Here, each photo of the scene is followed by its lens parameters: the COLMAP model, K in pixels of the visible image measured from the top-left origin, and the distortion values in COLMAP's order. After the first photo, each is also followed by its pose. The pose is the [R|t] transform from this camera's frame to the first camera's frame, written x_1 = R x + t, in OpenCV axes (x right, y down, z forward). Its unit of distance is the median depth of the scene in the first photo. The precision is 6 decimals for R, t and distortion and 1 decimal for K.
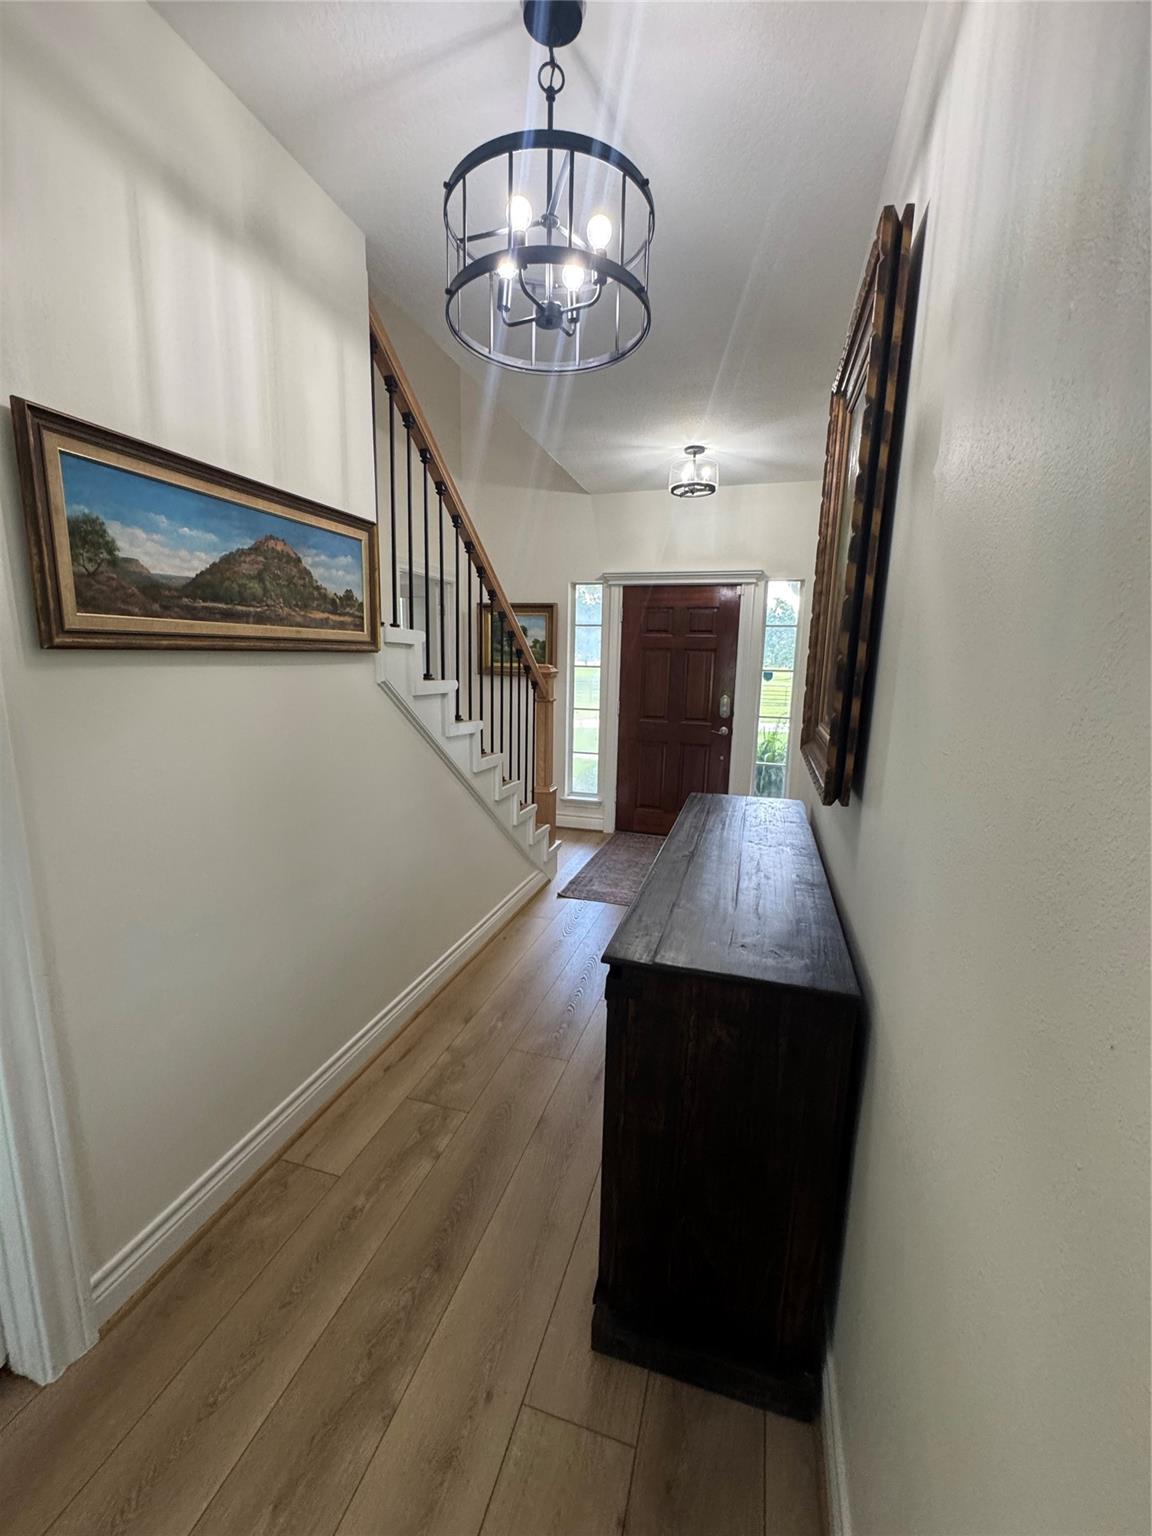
lens RADIAL K [[616.7, 0, 579.5], [0, 616.7, 765.9], [0, 0, 1]] dist [-0.001288, -0.000102]
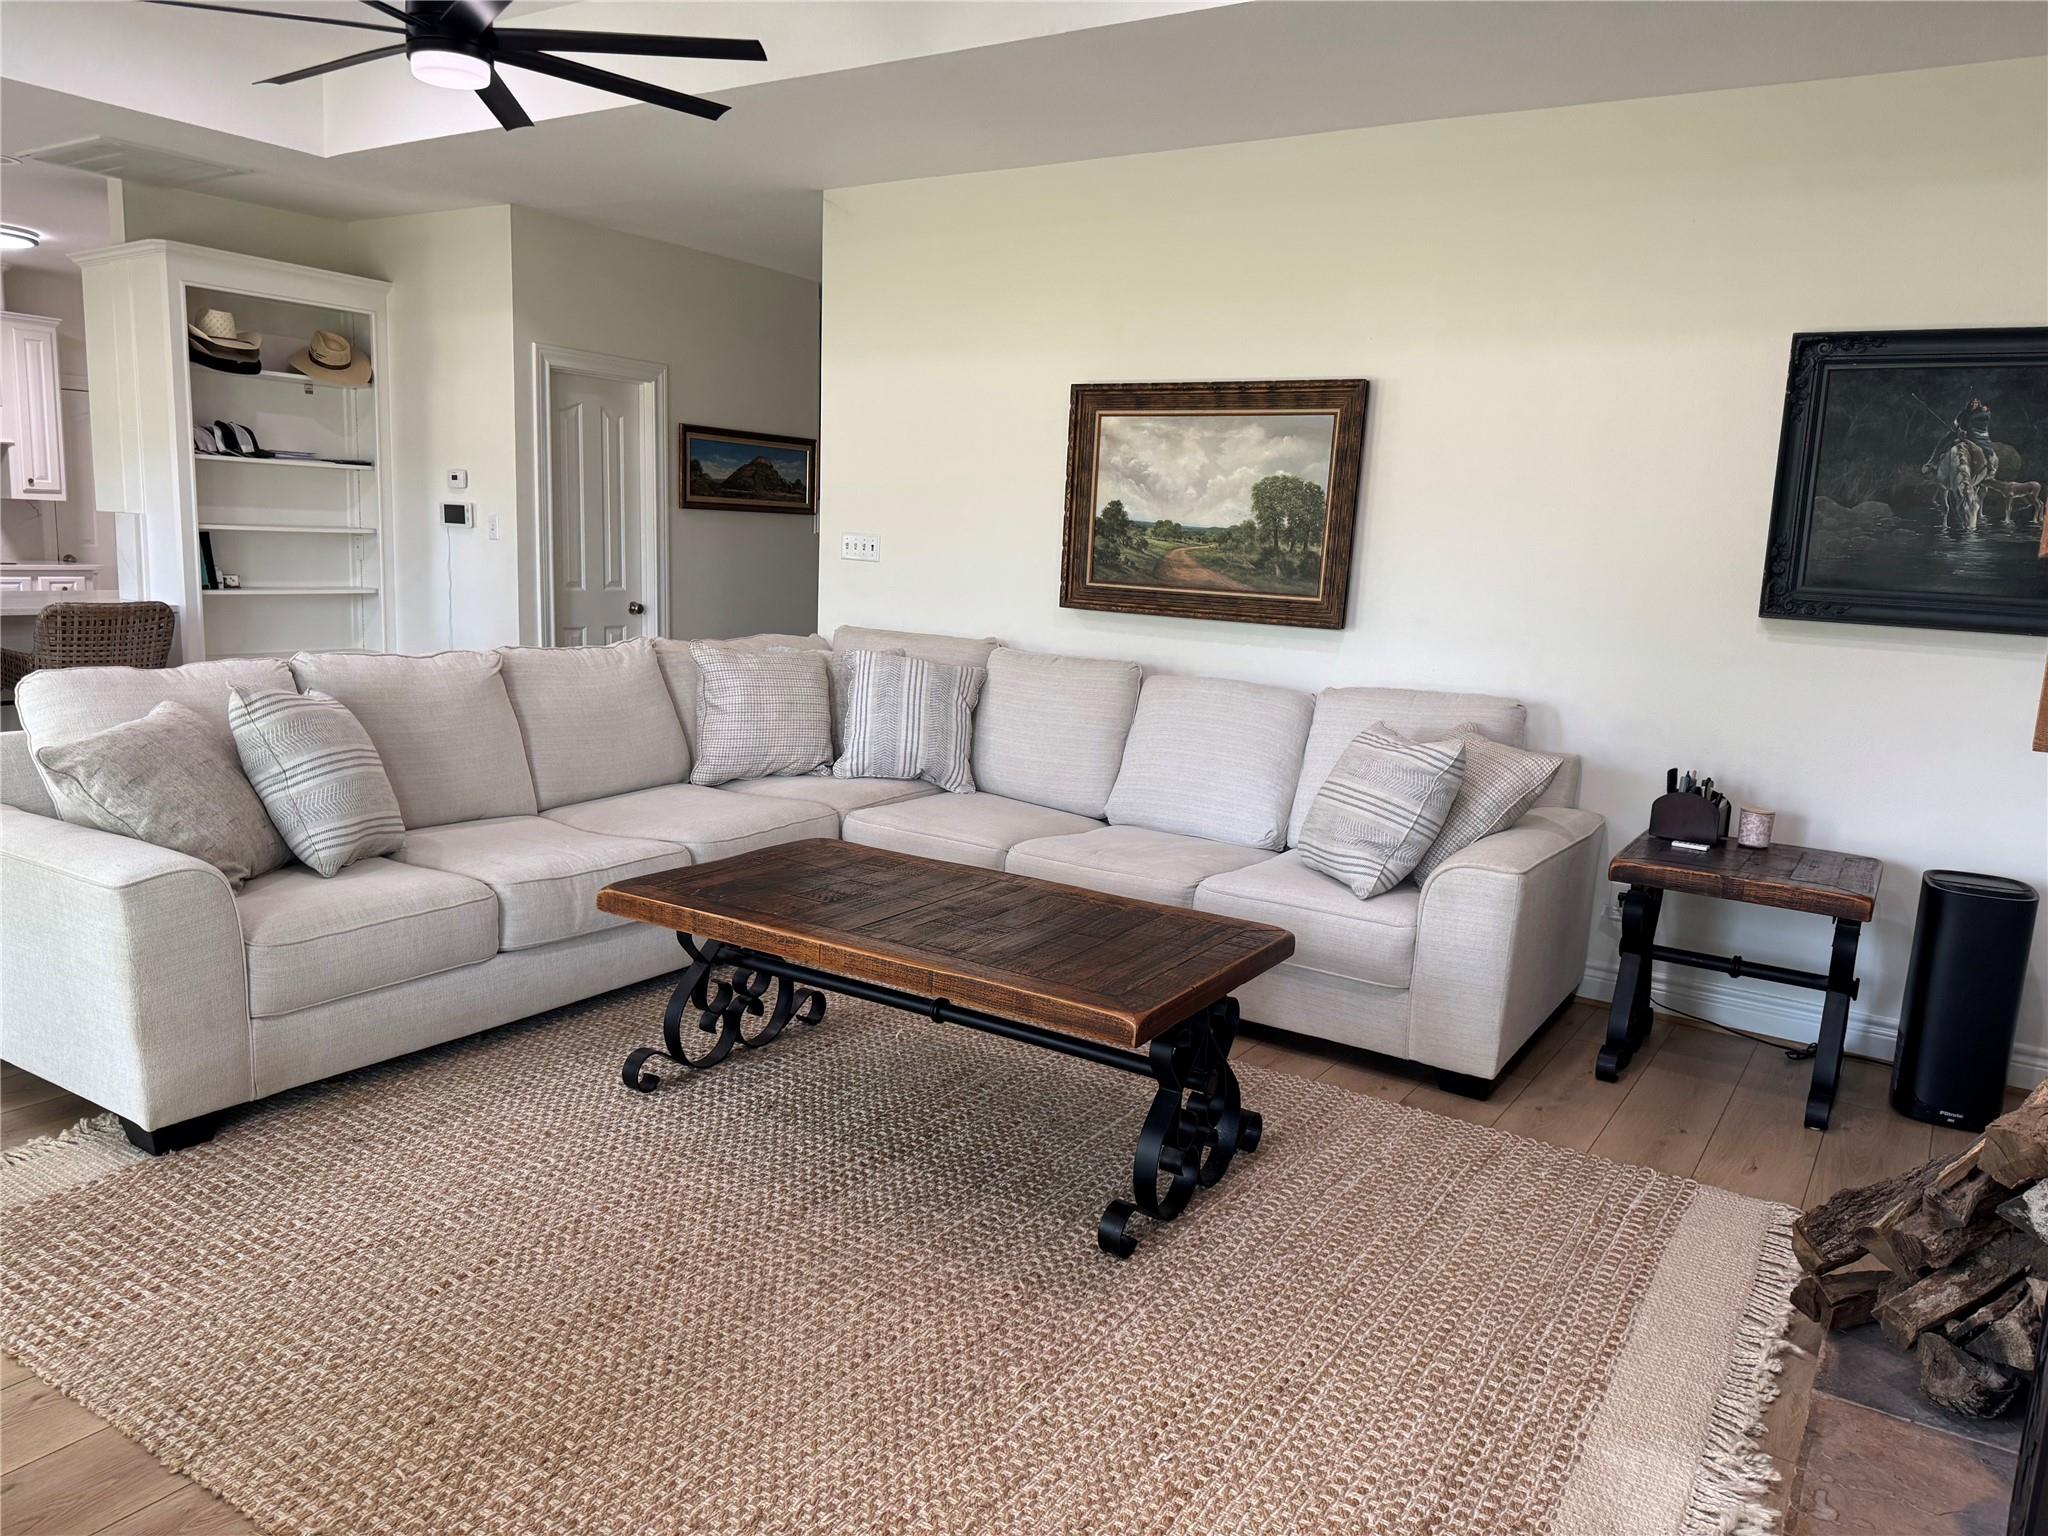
lens RADIAL K [[1434.2, 0, 1022.6], [0, 1434.2, 780.9], [0, 0, 1]] dist [0.029239, -0.040676]
pose [[0.958285, 0.066478, -0.277975, 1.620906], [-0.071276, 0.997431, -0.007178, 0.630124], [0.276783, 0.026691, 0.960562, -3.094413]]
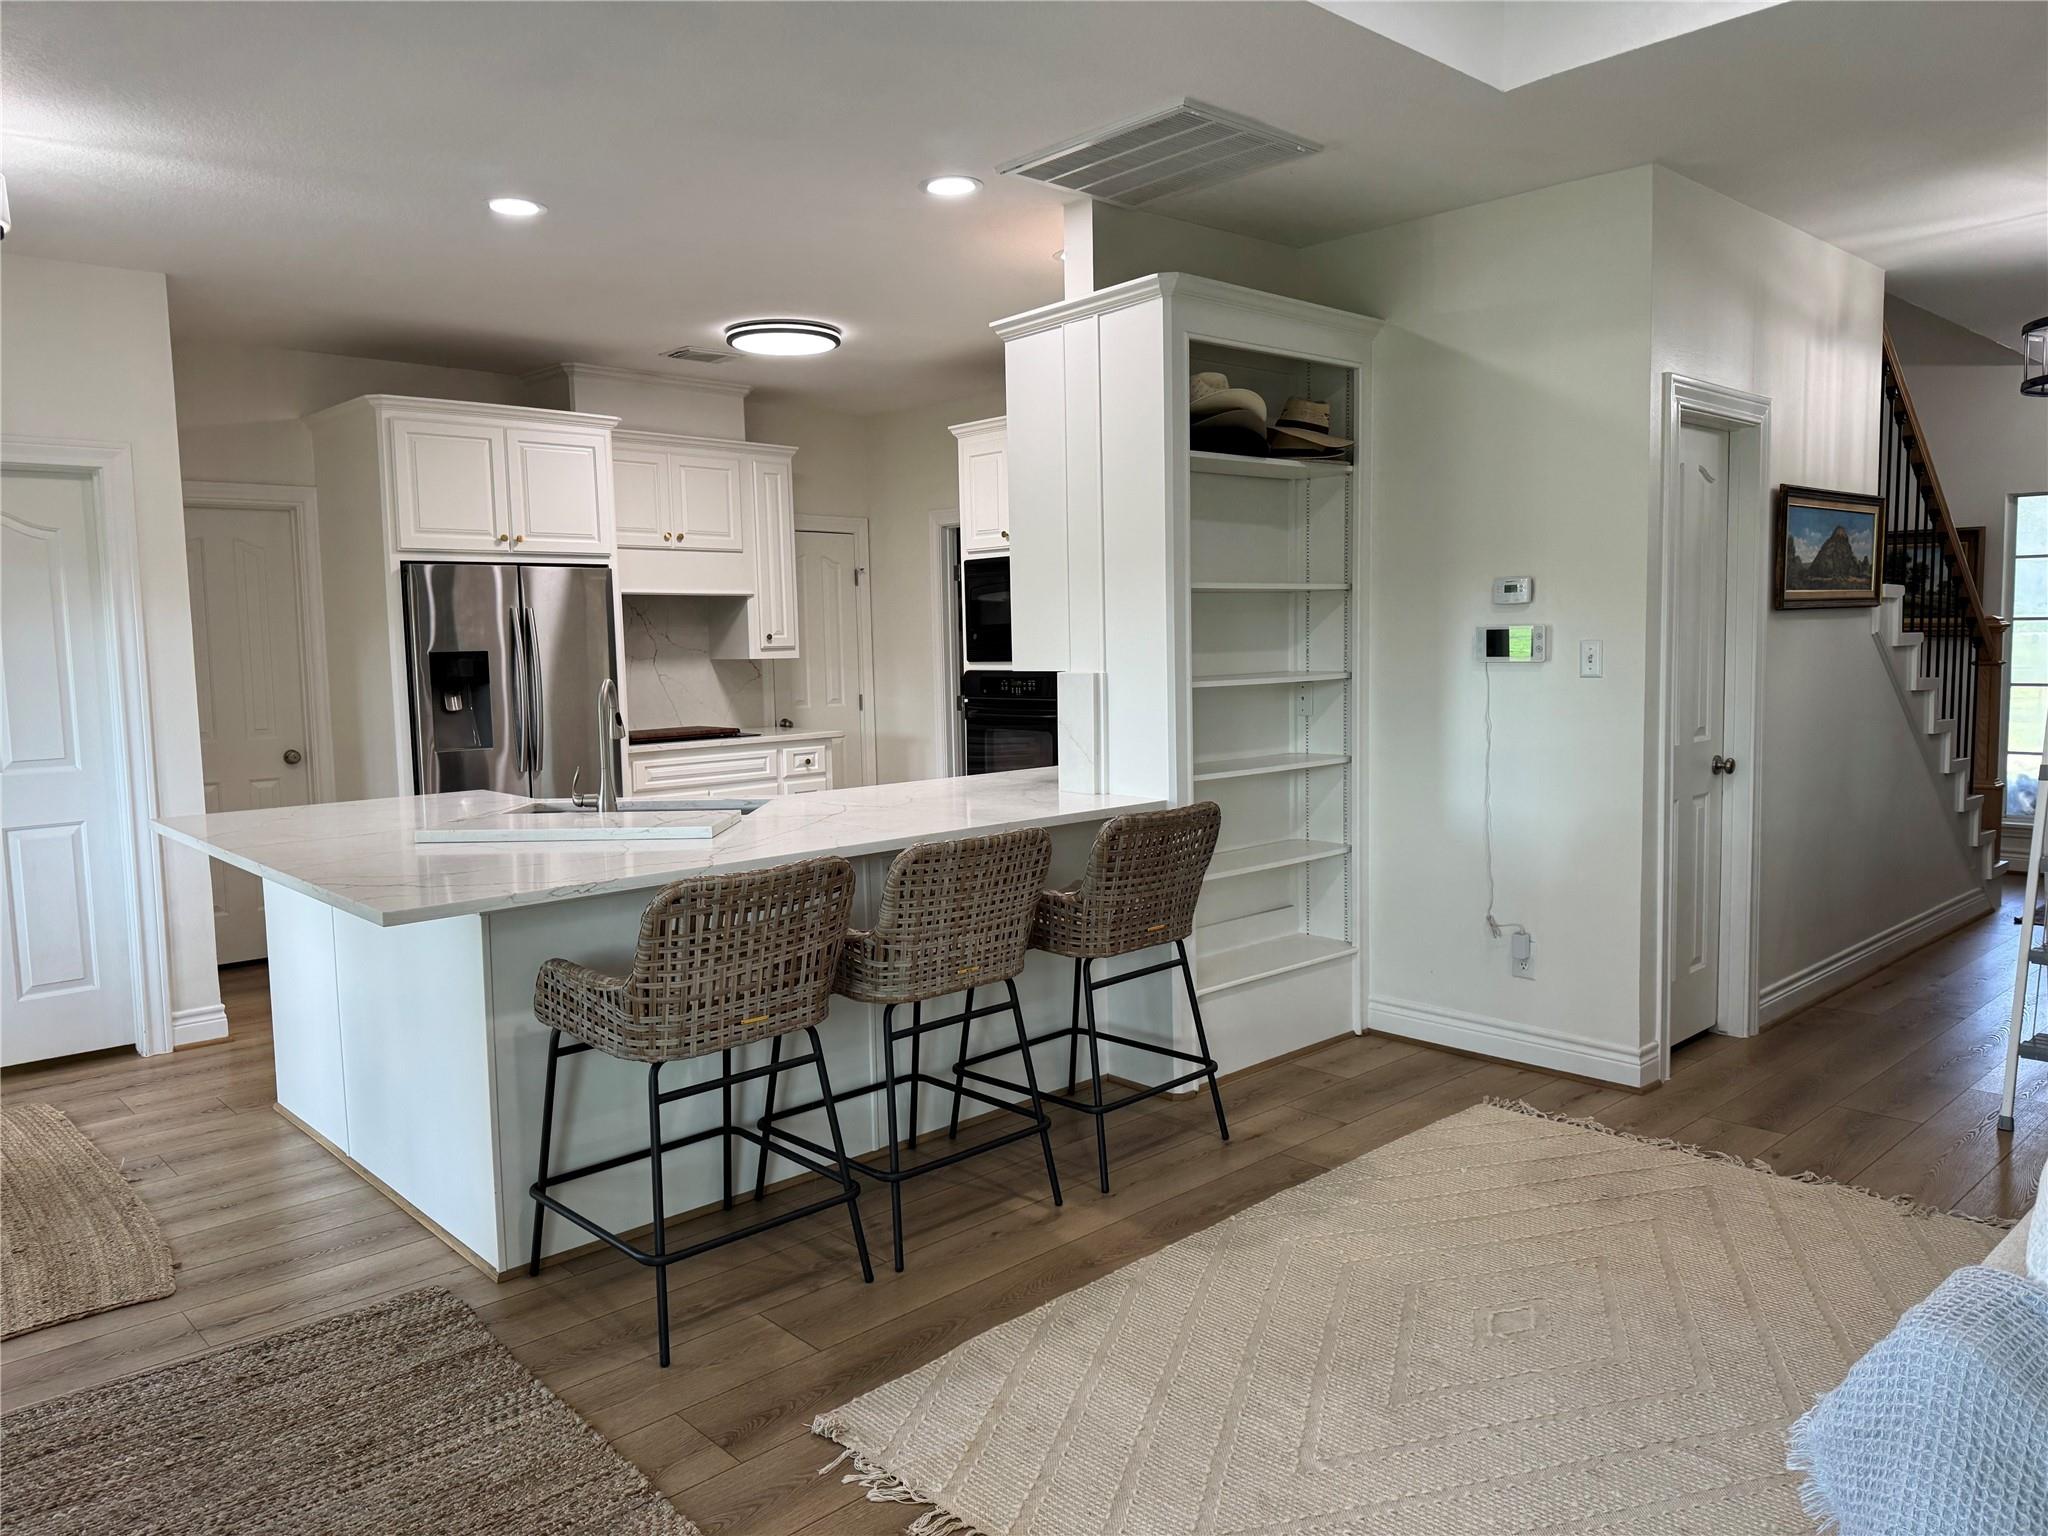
lens RADIAL K [[1434.2, 0, 989.5], [0, 1434.2, 769.0], [0, 0, 1]] dist [0.029239, -0.040676]
pose [[0.853458, 0.004754, -0.521140, -0.402050], [-0.046774, 0.996622, -0.067509, 0.439315], [0.519058, 0.081991, 0.850797, -2.477512]]
